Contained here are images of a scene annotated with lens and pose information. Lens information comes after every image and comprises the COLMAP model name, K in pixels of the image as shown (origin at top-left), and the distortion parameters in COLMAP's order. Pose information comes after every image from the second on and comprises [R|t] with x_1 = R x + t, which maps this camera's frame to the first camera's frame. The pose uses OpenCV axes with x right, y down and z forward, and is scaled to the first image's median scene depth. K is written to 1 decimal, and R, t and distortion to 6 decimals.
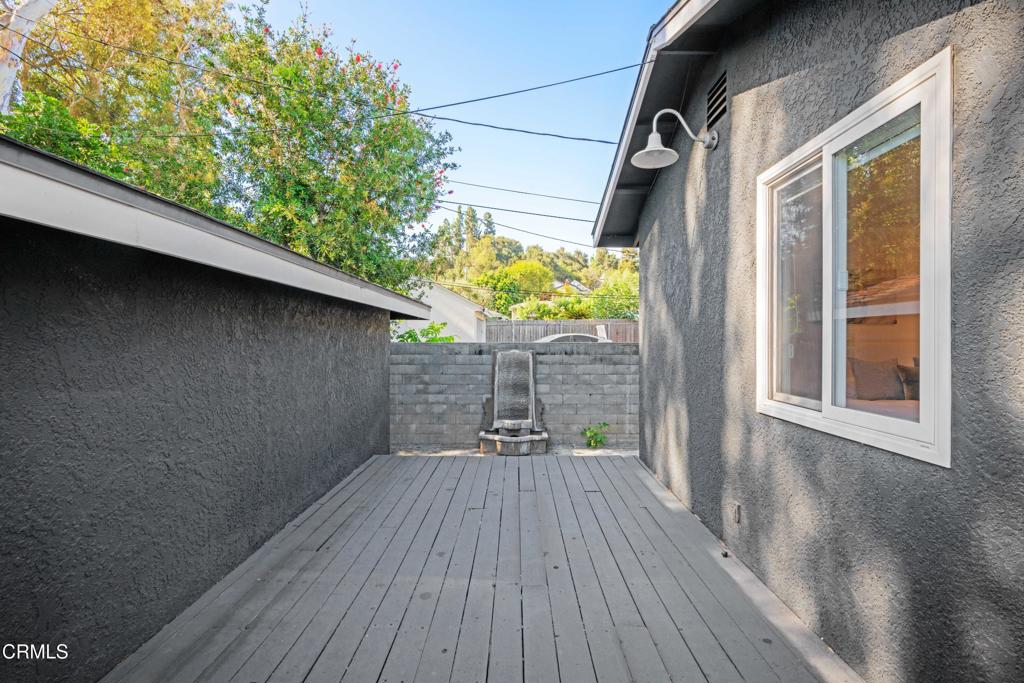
lens RADIAL K [[502.6, 0, 517.2], [0, 502.6, 338.8], [0, 0, 1]] dist [0.003261, 0.000708]
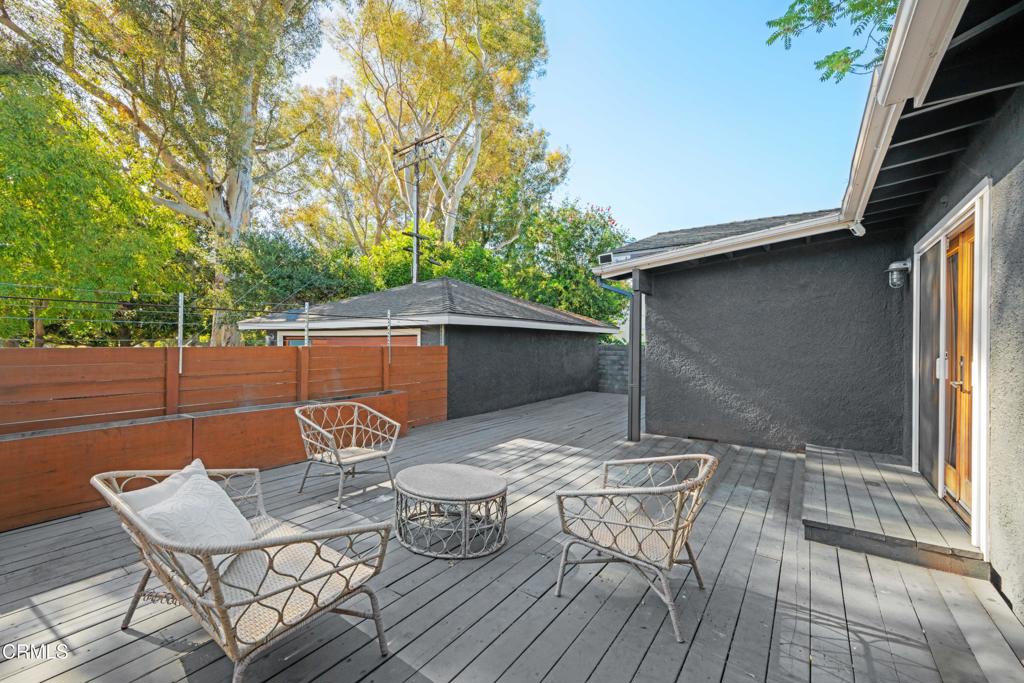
lens RADIAL K [[422.2, 0, 512.0], [0, 422.2, 341.2], [0, 0, 1]] dist [-0.000332, -0.000104]
pose [[0.817738, -0.002280, -0.575587, 0.425020], [-0.000801, 0.999987, -0.005100, 0.002731], [0.575591, 0.004631, 0.817725, -0.623763]]
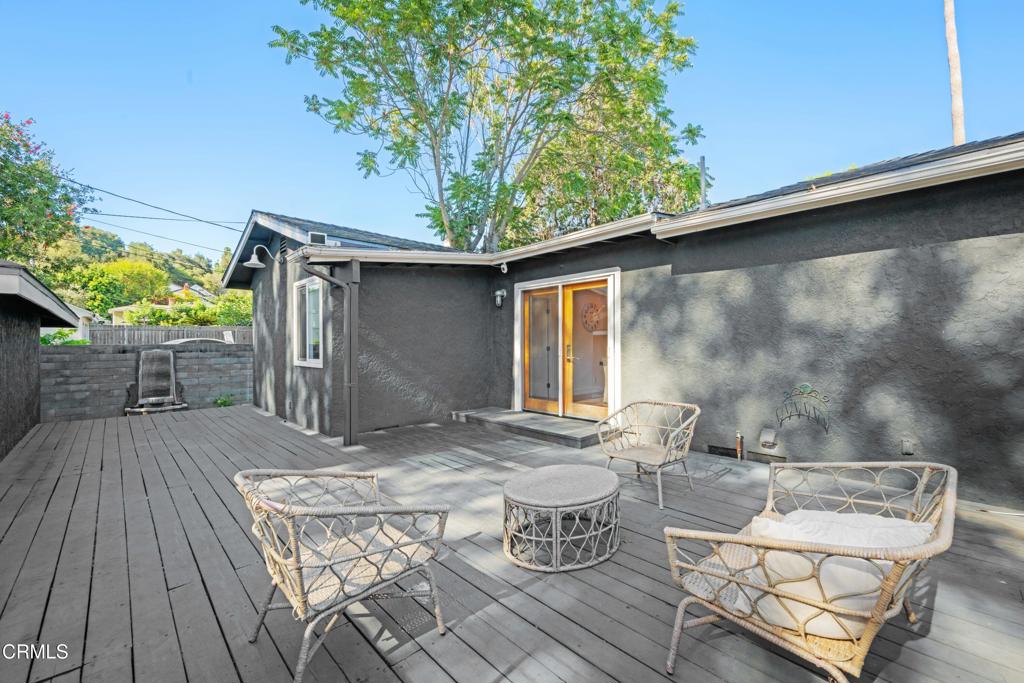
lens RADIAL K [[422.2, 0, 513.9], [0, 422.2, 341.1], [0, 0, 1]] dist [-0.000332, -0.000104]
pose [[0.724186, -0.004773, 0.689588, -0.096950], [0.007574, 0.999971, -0.001033, 0.007527], [-0.689563, 0.005971, 0.724201, -0.573031]]
